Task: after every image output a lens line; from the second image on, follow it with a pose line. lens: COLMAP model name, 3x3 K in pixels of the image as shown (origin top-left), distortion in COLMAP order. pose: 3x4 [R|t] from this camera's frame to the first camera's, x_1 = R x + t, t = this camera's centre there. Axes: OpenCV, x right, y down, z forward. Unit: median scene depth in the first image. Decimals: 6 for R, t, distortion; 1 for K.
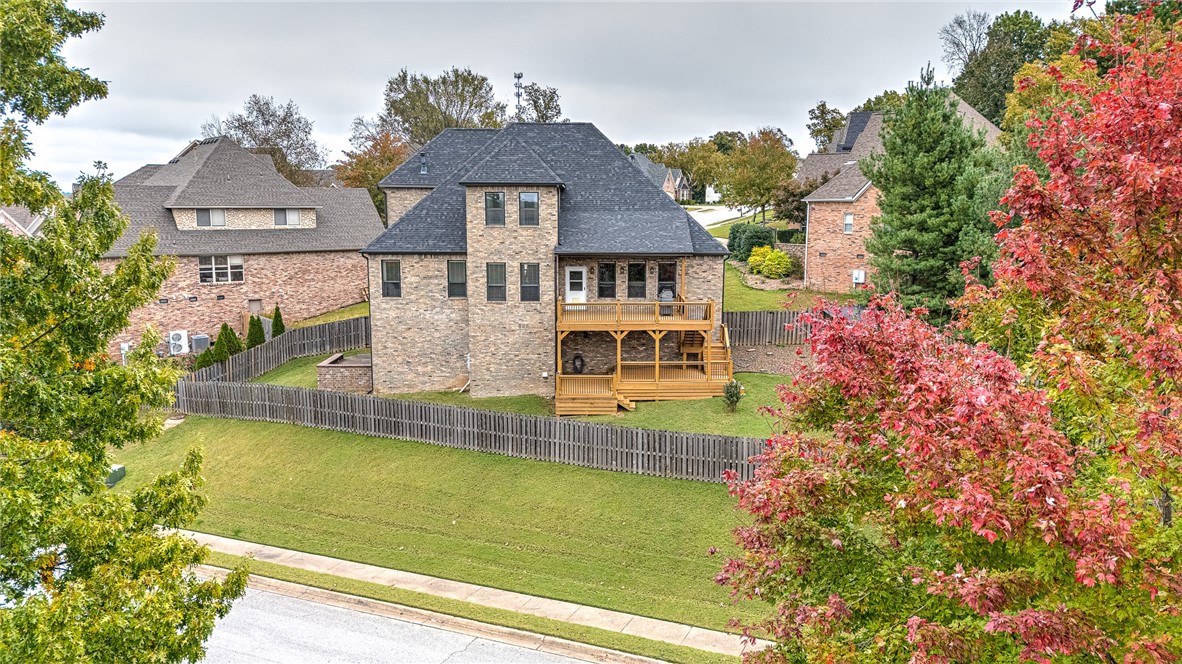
lens RADIAL K [[772.4, 0, 682.1], [0, 772.4, 349.8], [0, 0, 1]] dist [0.026298, -0.001978]
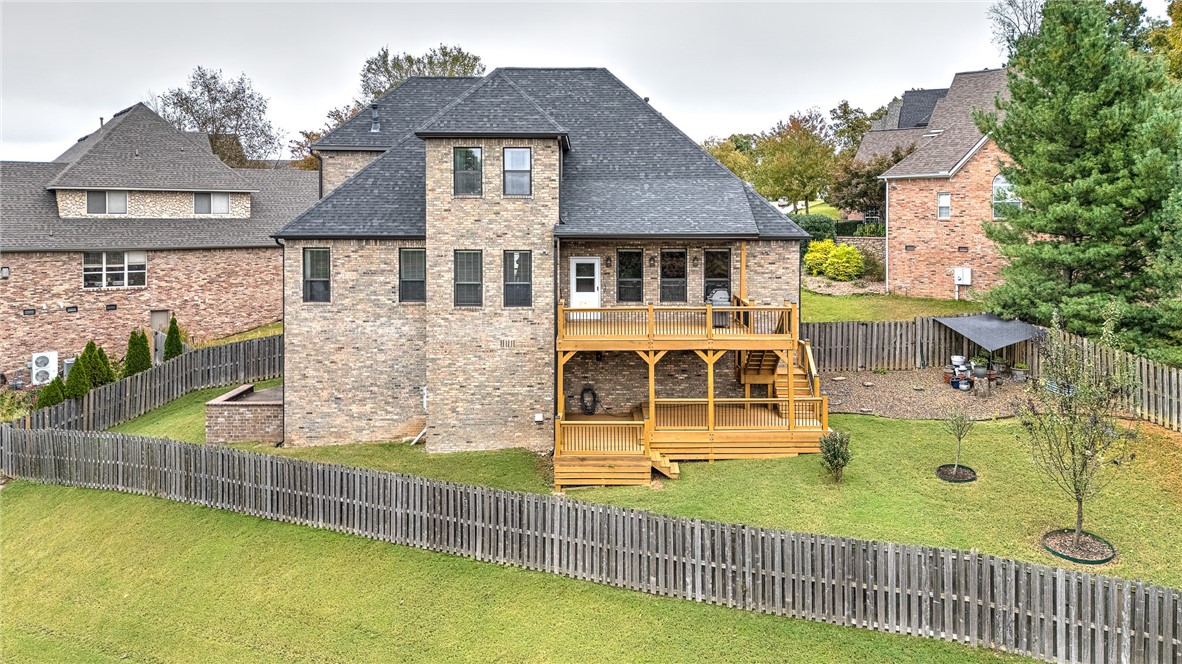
lens RADIAL K [[772.4, 0, 590.9], [0, 772.4, 326.4], [0, 0, 1]] dist [0.026298, -0.001978]
pose [[0.992882, -0.005448, -0.118978, -0.051455], [-0.001035, 0.998521, -0.054362, -0.009255], [0.119099, 0.054098, 0.991408, 0.328220]]
